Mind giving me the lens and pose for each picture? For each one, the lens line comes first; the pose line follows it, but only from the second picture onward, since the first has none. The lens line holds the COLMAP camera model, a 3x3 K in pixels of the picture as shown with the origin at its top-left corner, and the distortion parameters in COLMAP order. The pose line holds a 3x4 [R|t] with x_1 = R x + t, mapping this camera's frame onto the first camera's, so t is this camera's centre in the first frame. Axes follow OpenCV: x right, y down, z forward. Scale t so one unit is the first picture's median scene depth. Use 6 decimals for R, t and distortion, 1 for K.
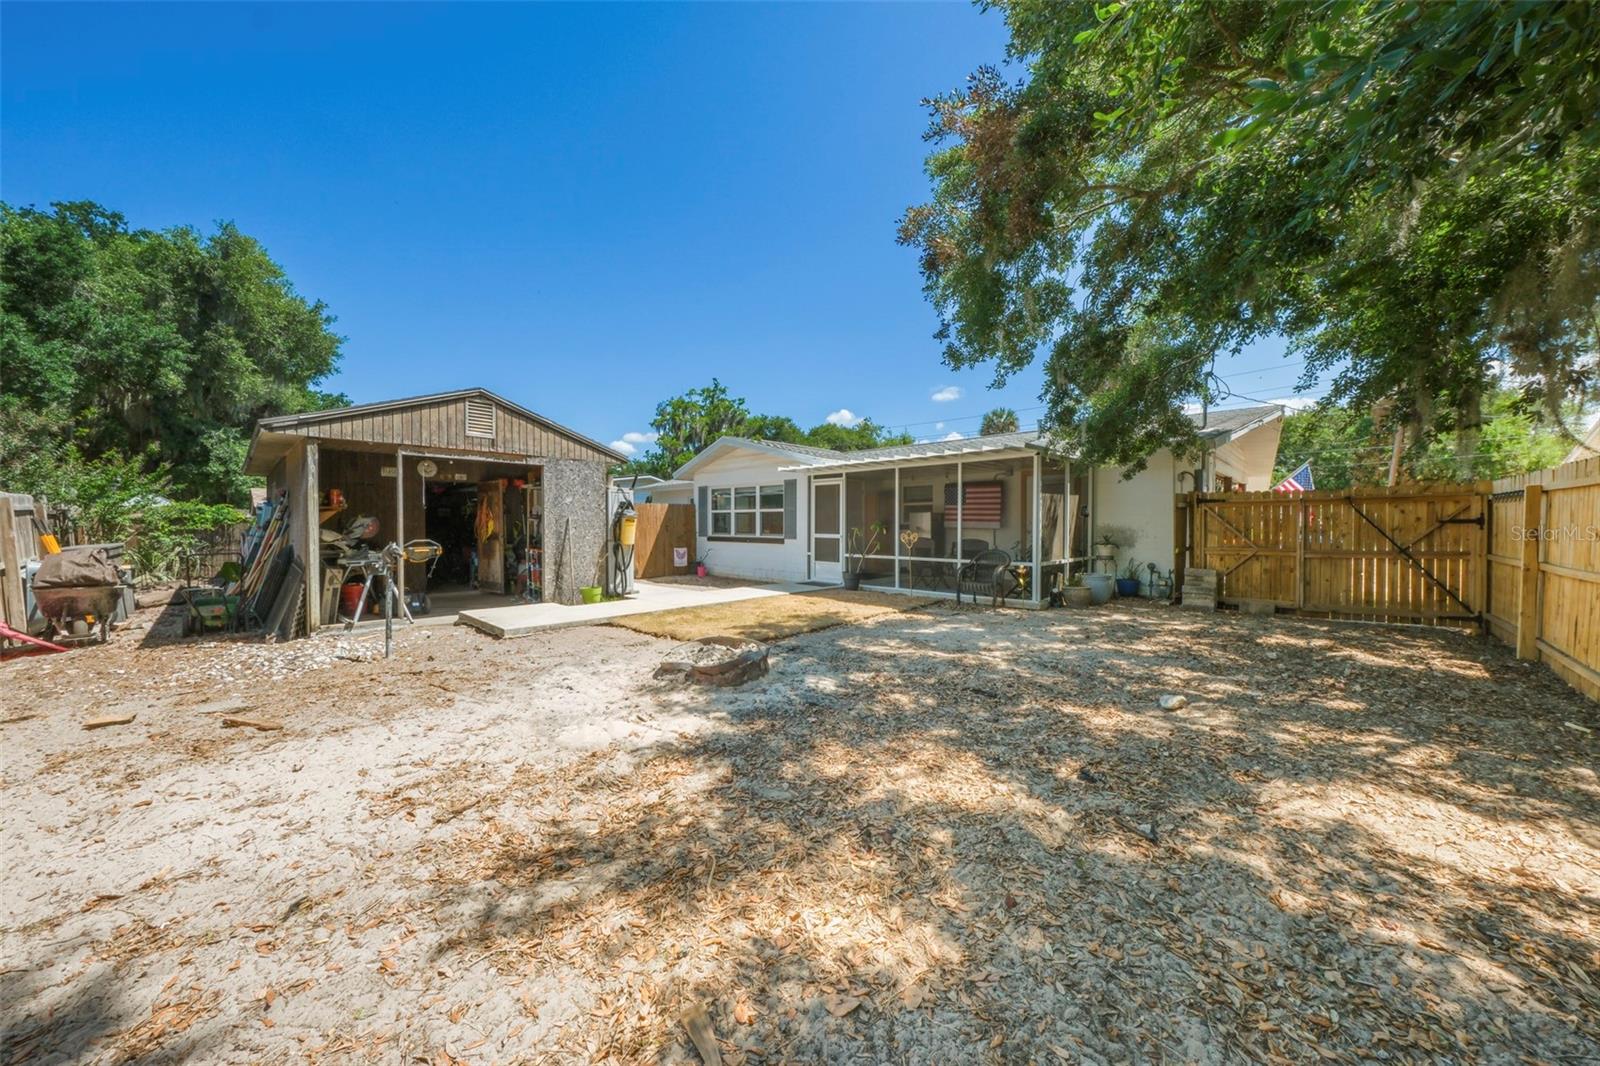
lens RADIAL K [[553.7, 0, 795.2], [0, 553.7, 526.2], [0, 0, 1]] dist [-0.001747, 0.000369]
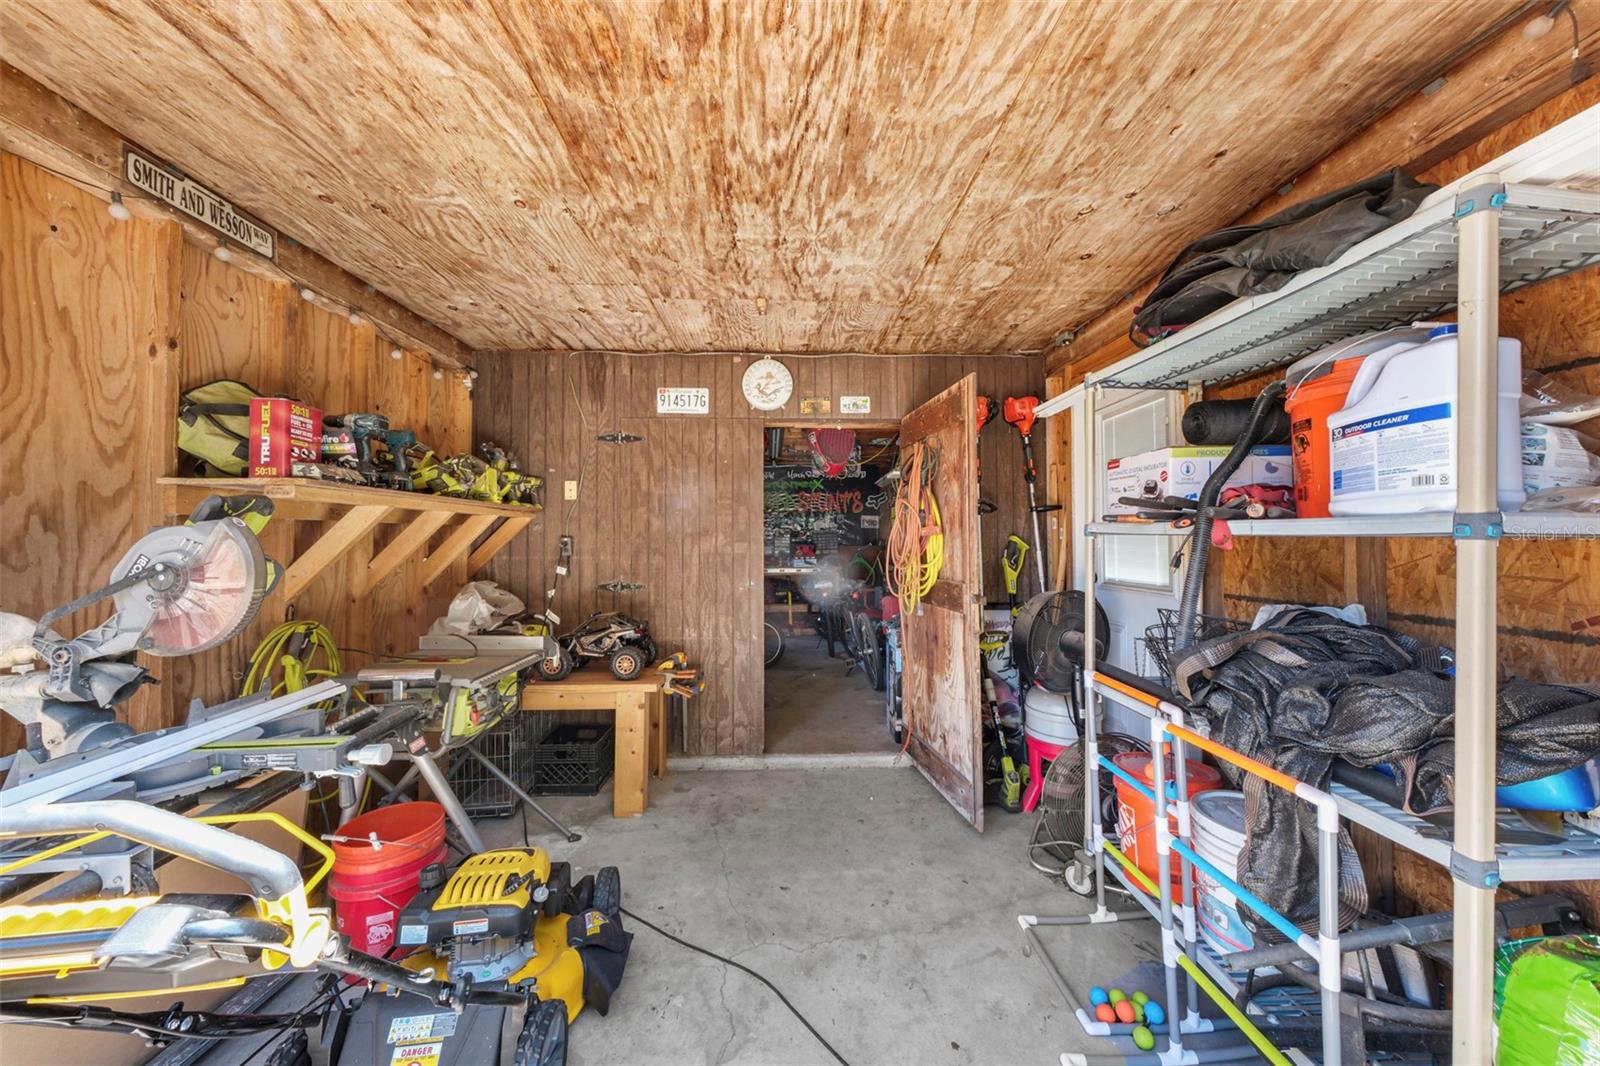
lens RADIAL K [[553.7, 0, 799.1], [0, 553.7, 533.8], [0, 0, 1]] dist [-0.001747, 0.000369]
pose [[0.718814, -0.013102, -0.695079, -0.397514], [0.003465, 0.999877, -0.015264, -0.006433], [0.695194, 0.008564, 0.718771, 0.736933]]
